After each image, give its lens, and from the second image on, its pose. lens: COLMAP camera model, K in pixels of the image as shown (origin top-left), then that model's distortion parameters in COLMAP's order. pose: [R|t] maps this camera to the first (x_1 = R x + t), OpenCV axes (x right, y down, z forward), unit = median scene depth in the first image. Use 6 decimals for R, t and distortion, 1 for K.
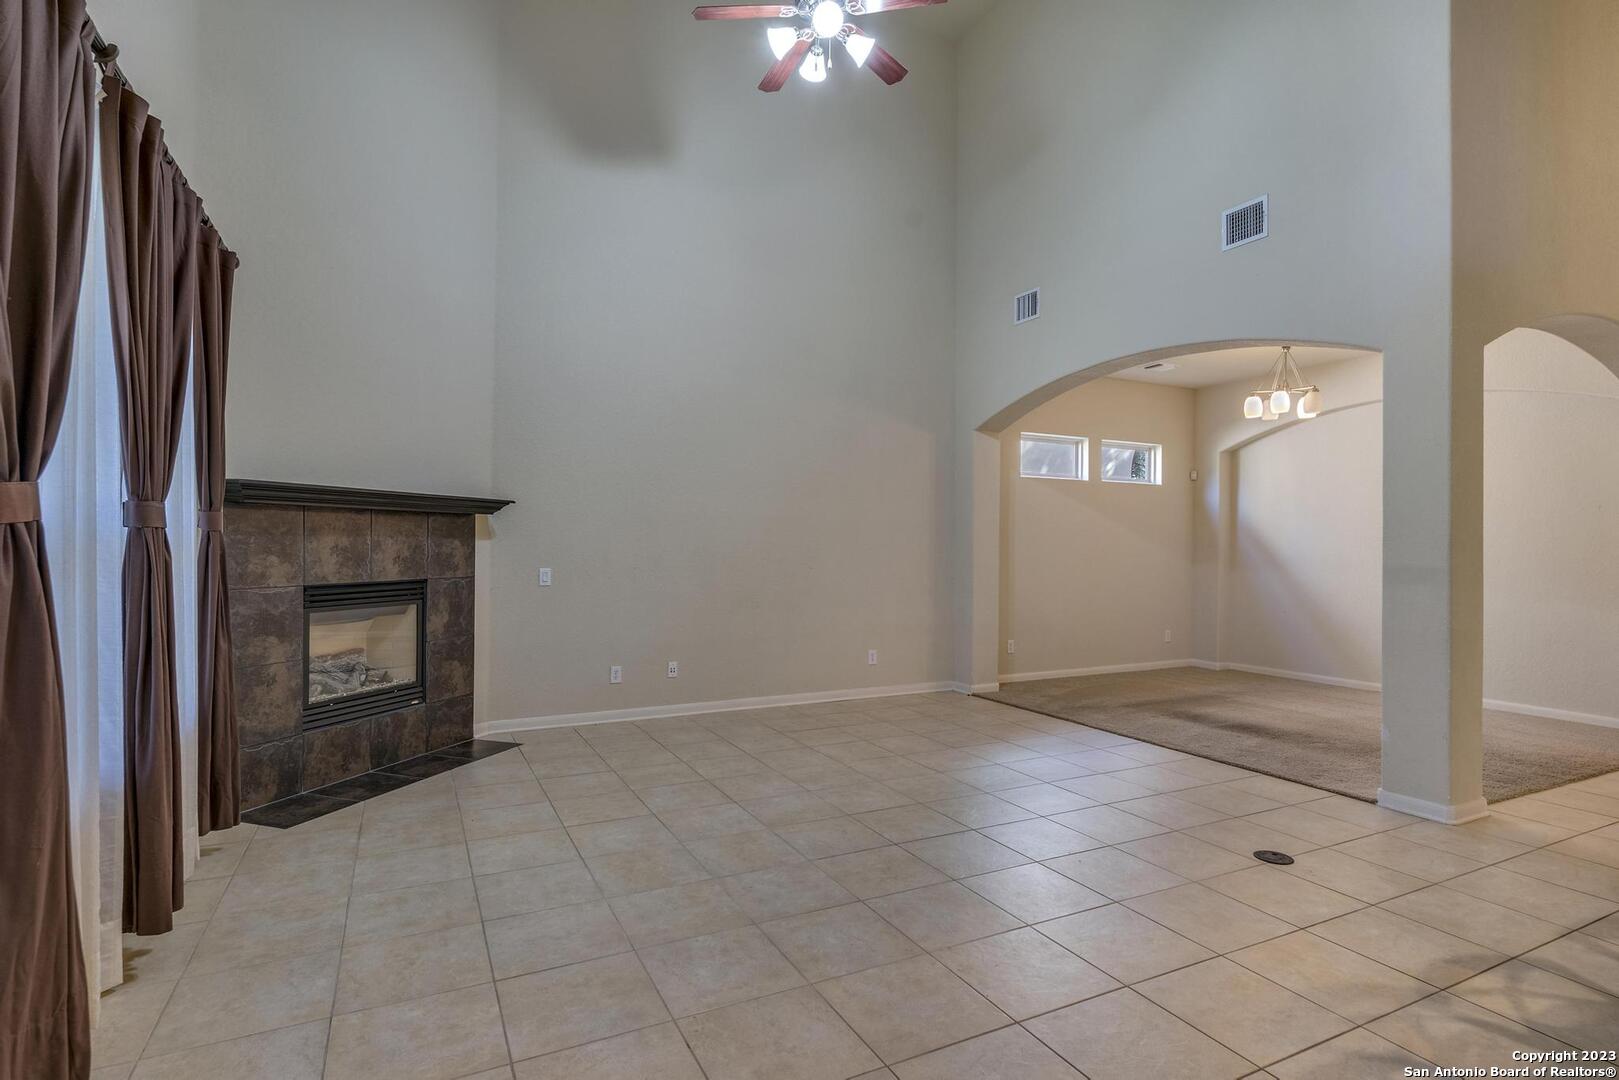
lens RADIAL K [[815.9, 0, 834.4], [0, 815.9, 550.3], [0, 0, 1]] dist [0.005071, -0.001687]
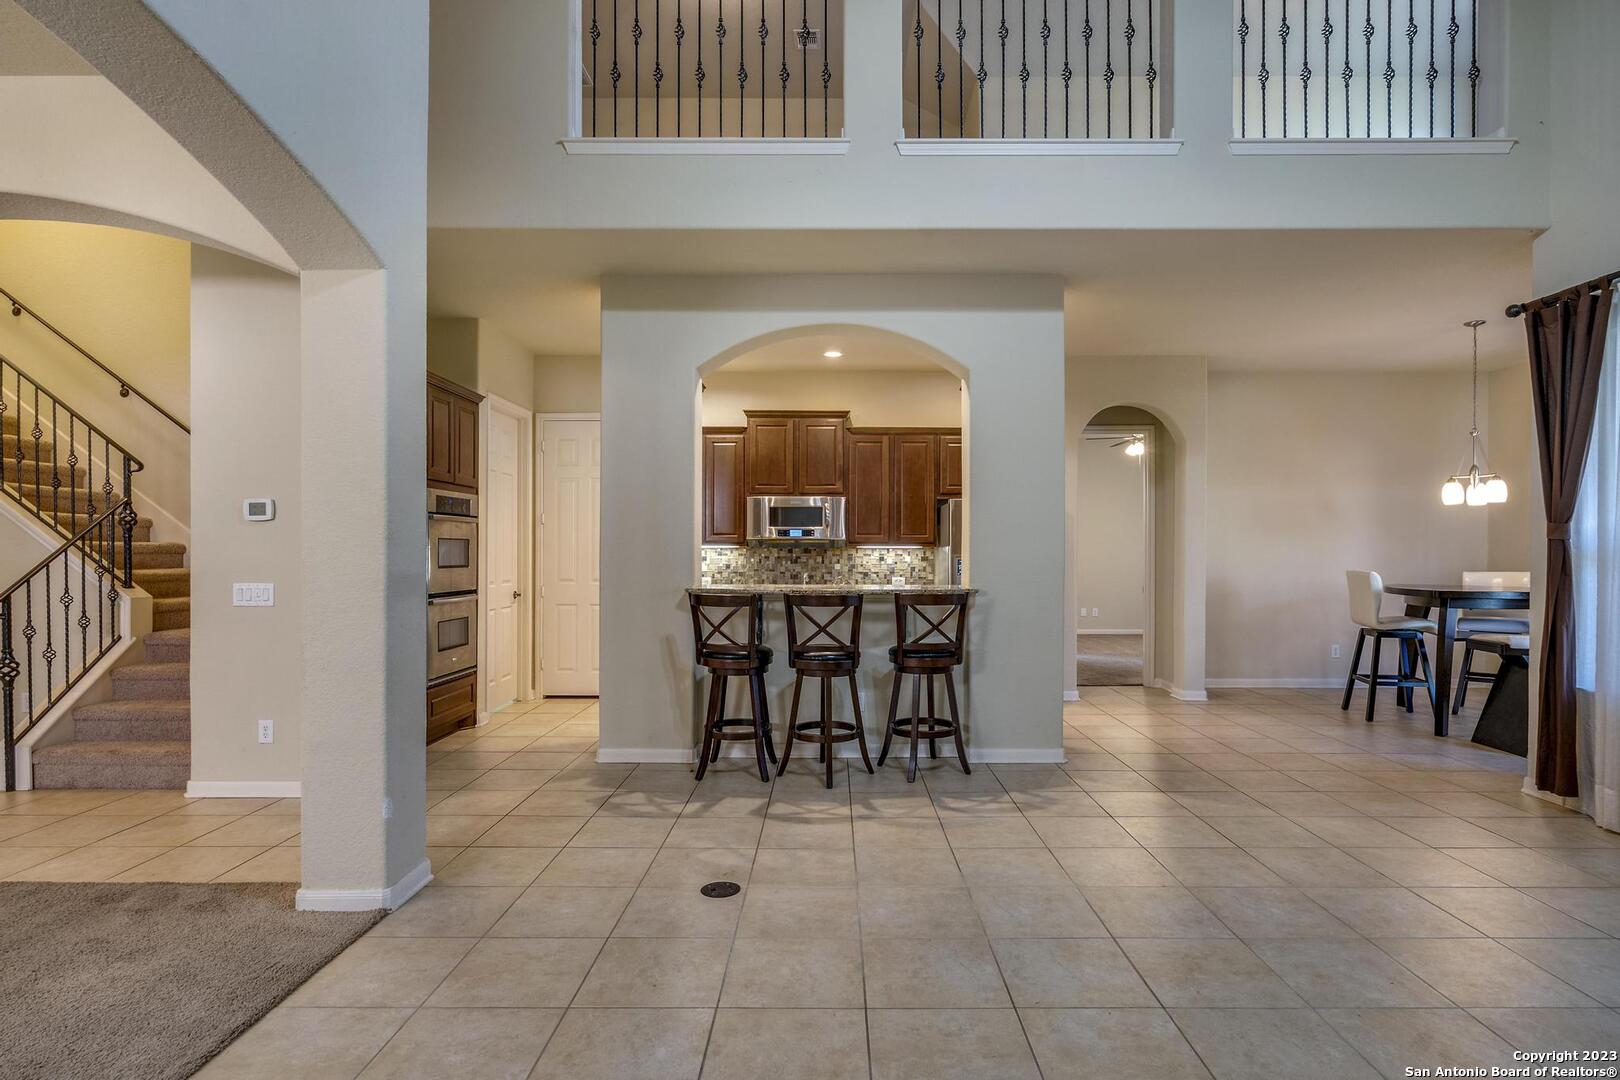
lens RADIAL K [[816.4, 0, 818.6], [0, 816.4, 550.3], [0, 0, 1]] dist [0.005071, -0.001687]
pose [[-0.868429, -0.009669, 0.495719, -0.005382], [-0.003391, 0.999902, 0.013563, -0.012664], [-0.495802, 0.010098, -0.868377, 1.290735]]
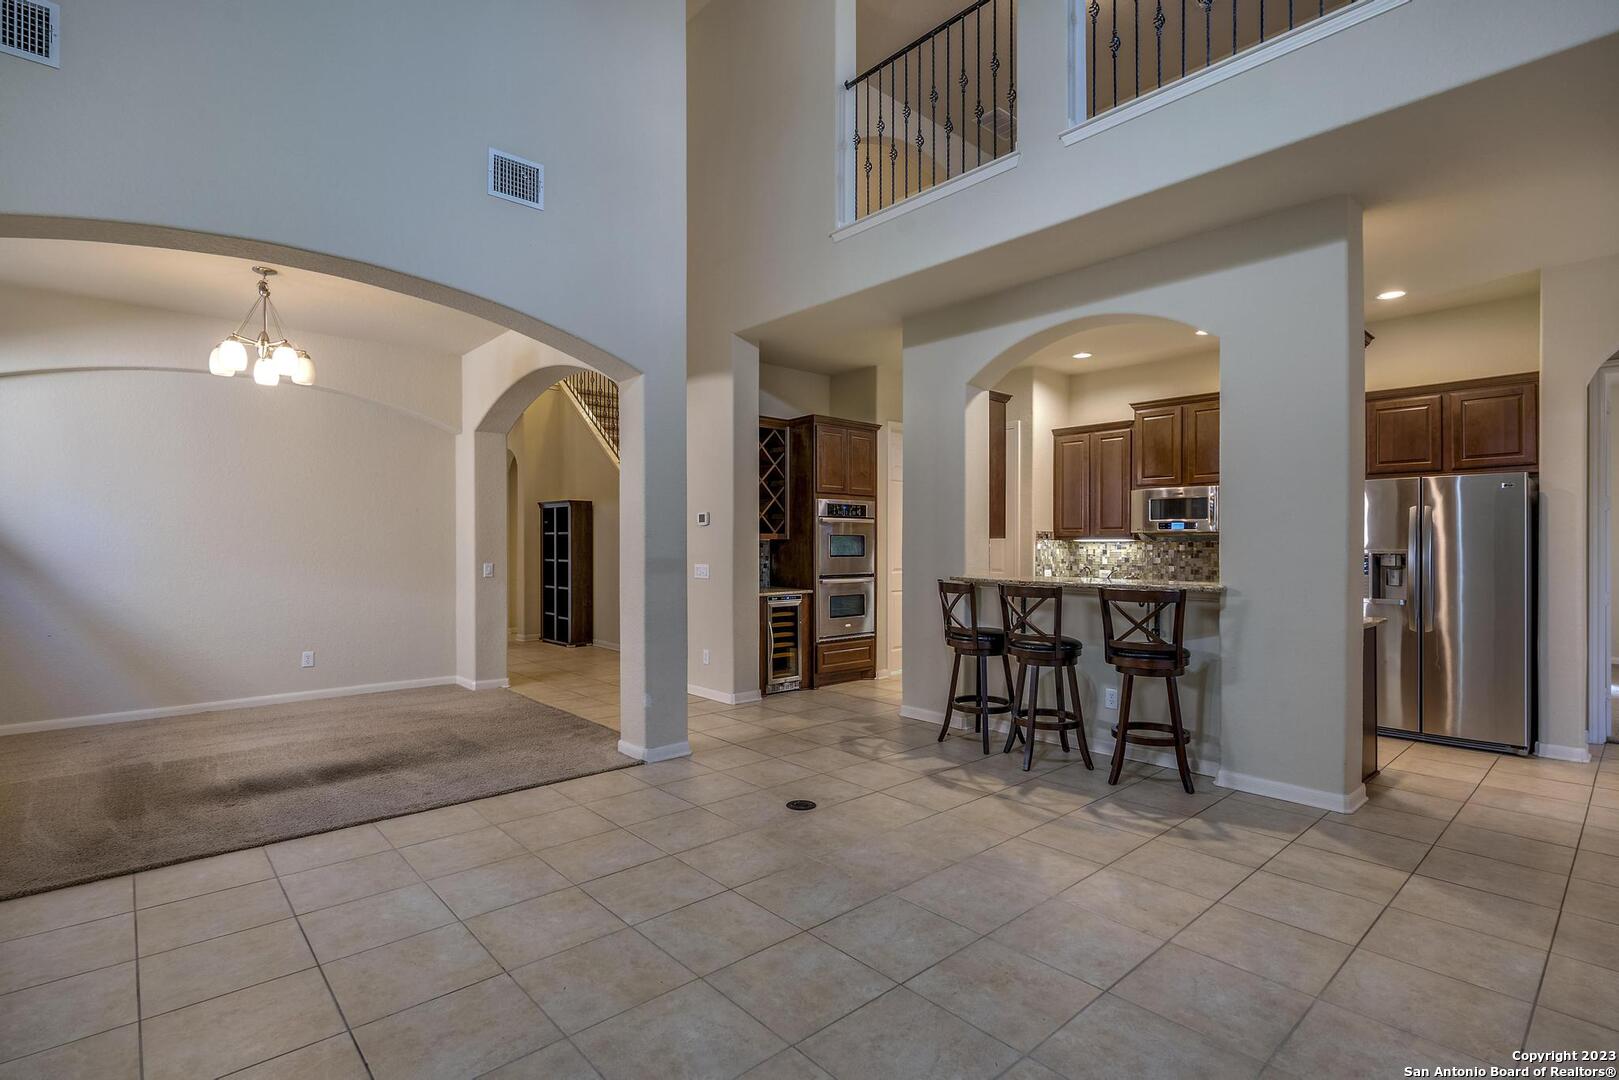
lens RADIAL K [[756.6, 0, 804.0], [0, 756.6, 546.1], [0, 0, 1]] dist [0.005051, 0.000425]
pose [[-0.223688, -0.011124, 0.974597, -0.392359], [0.007380, 0.999887, 0.013107, -0.010359], [-0.974633, 0.010124, -0.223581, 0.919337]]
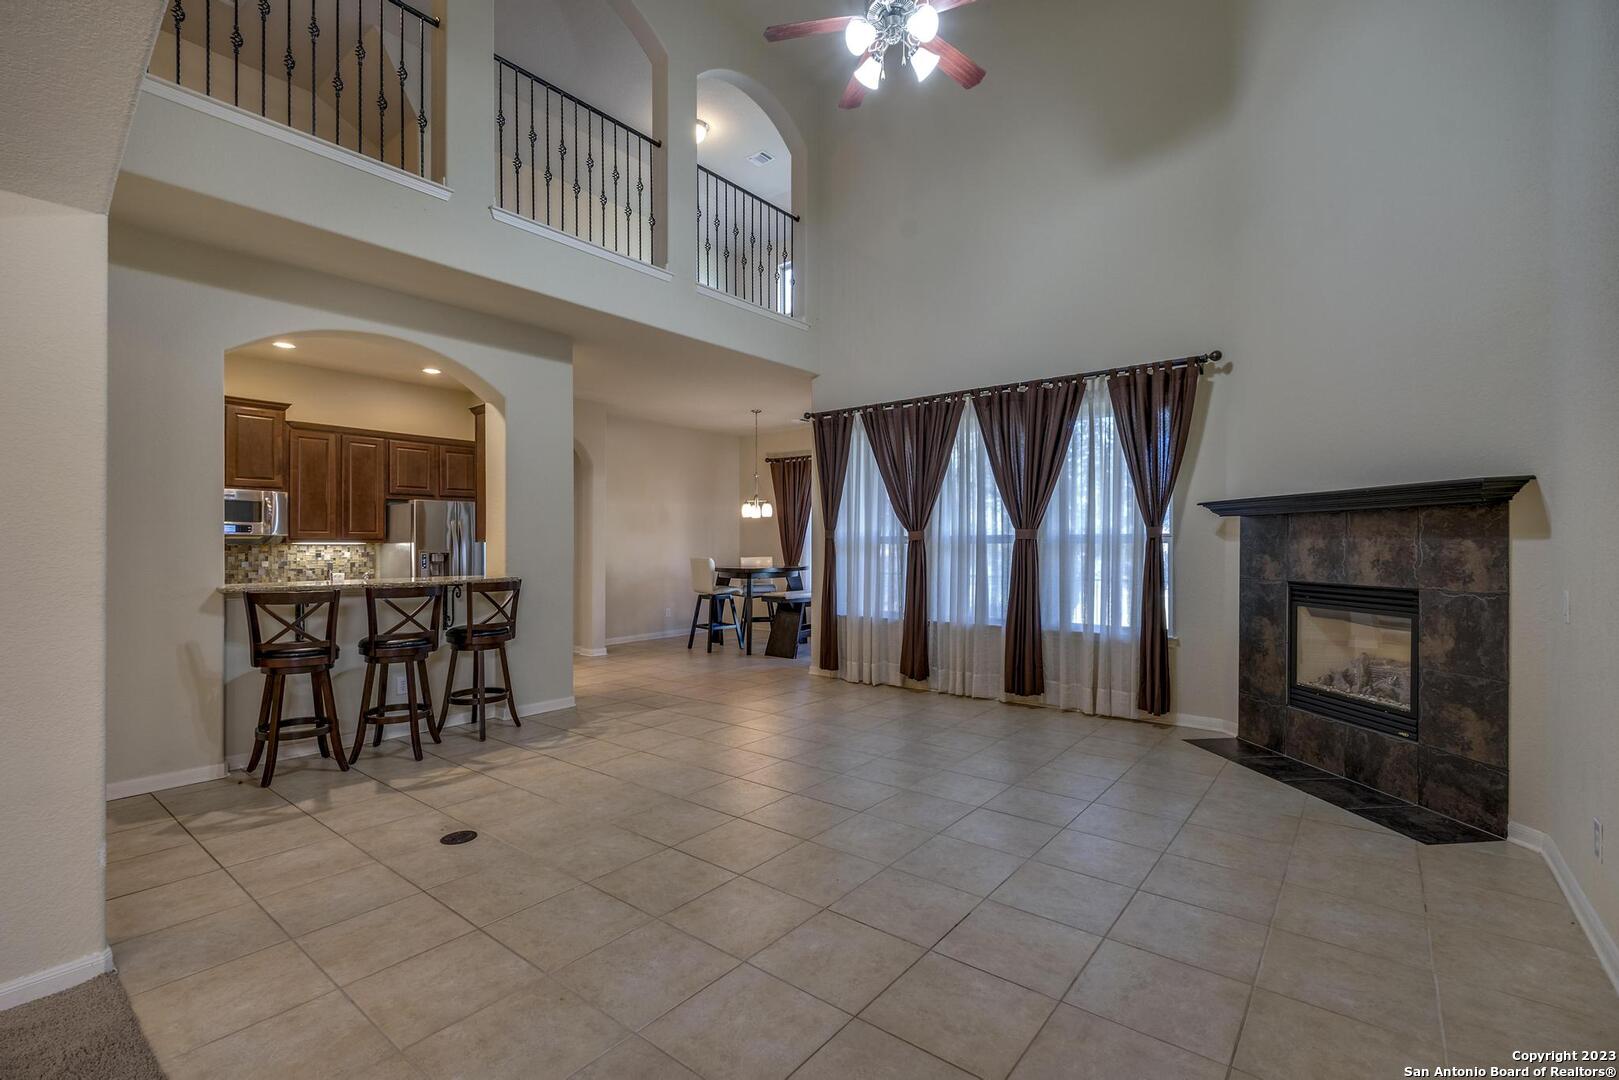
lens RADIAL K [[727.8, 0, 778.1], [0, 727.8, 542.1], [0, 0, 1]] dist [-0.002051, 0.001497]
pose [[-0.936346, -0.005851, -0.351029, 0.359156], [-0.006689, 0.999977, 0.001175, -0.008236], [0.351014, 0.003448, -0.936364, 1.505909]]
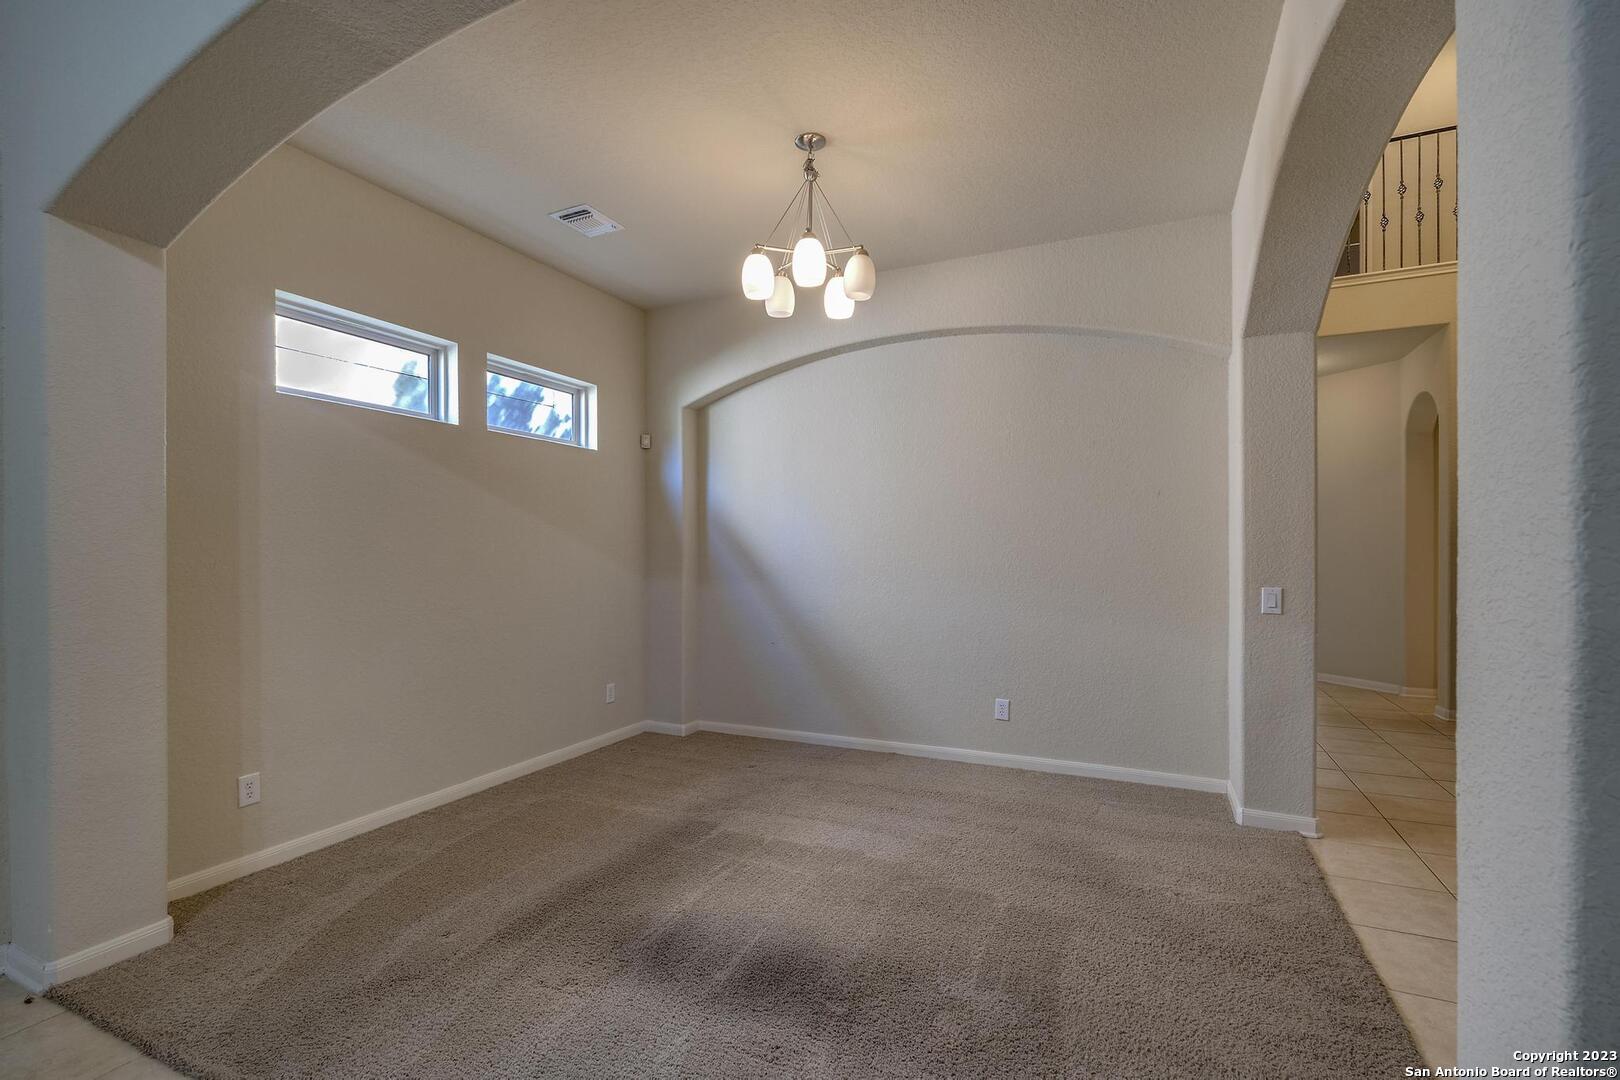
lens RADIAL K [[728.3, 0, 795.4], [0, 728.3, 552.6], [0, 0, 1]] dist [-0.002051, 0.001497]
pose [[0.812860, -0.010176, 0.582370, 0.375427], [0.012208, 0.999925, 0.000432, -0.002928], [-0.582331, 0.006758, 0.812924, 0.871275]]
